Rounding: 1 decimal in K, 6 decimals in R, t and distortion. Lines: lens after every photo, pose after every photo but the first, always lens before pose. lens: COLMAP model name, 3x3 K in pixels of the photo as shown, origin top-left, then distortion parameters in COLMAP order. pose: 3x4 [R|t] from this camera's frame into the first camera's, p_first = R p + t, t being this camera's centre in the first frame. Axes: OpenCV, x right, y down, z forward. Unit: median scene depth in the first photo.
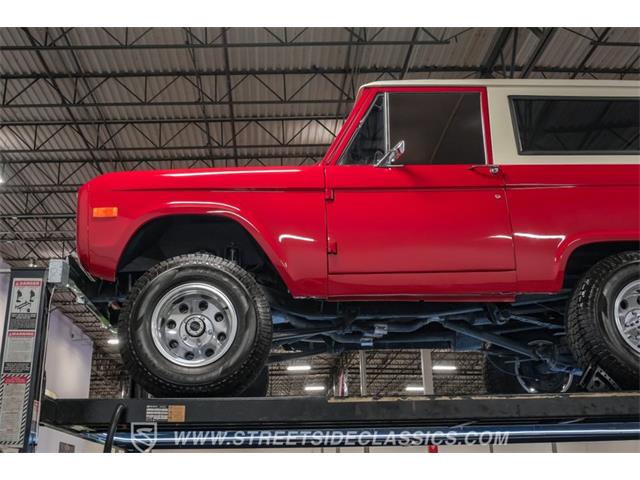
lens RADIAL K [[796.5, 0, 320.0], [0, 796.5, 240.0], [0, 0, 1]] dist [-0.009479, -0.003142]
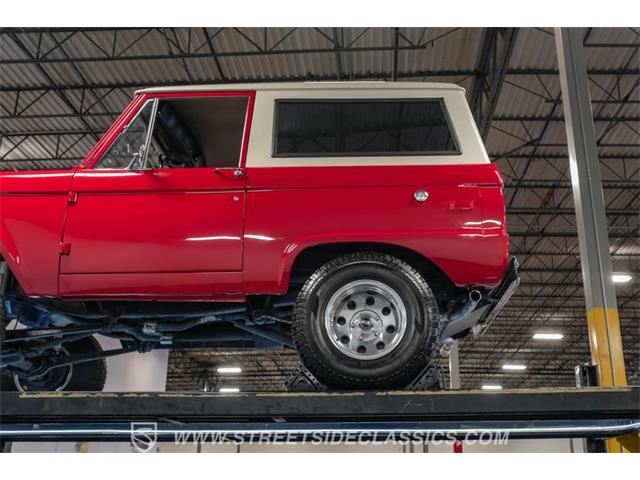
lens RADIAL K [[769.7, 0, 319.3], [0, 769.7, 254.8], [0, 0, 1]] dist [-0.016140, 0.010246]
pose [[0.996952, -0.001279, -0.078011, 0.362273], [0.002558, 0.999864, 0.016298, 0.001280], [0.077980, -0.016448, 0.996819, 0.023799]]
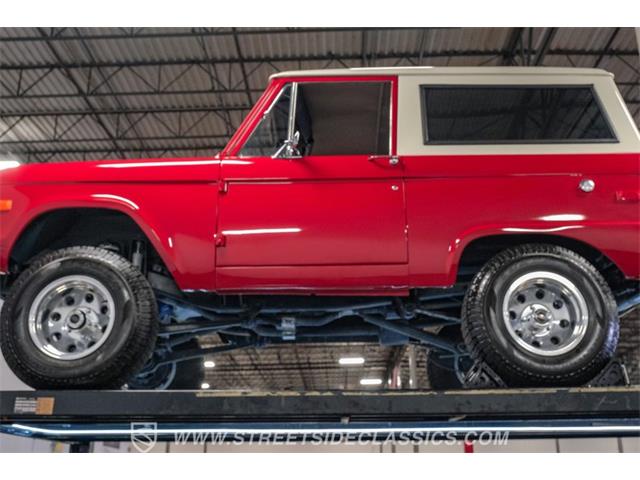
lens RADIAL K [[815.8, 0, 321.1], [0, 815.8, 231.0], [0, 0, 1]] dist [-0.014799, -0.011105]
pose [[0.998385, -0.001550, -0.056795, 0.169036], [0.001667, 0.999997, 0.002006, -0.003516], [0.056792, -0.002097, 0.998384, -0.005545]]
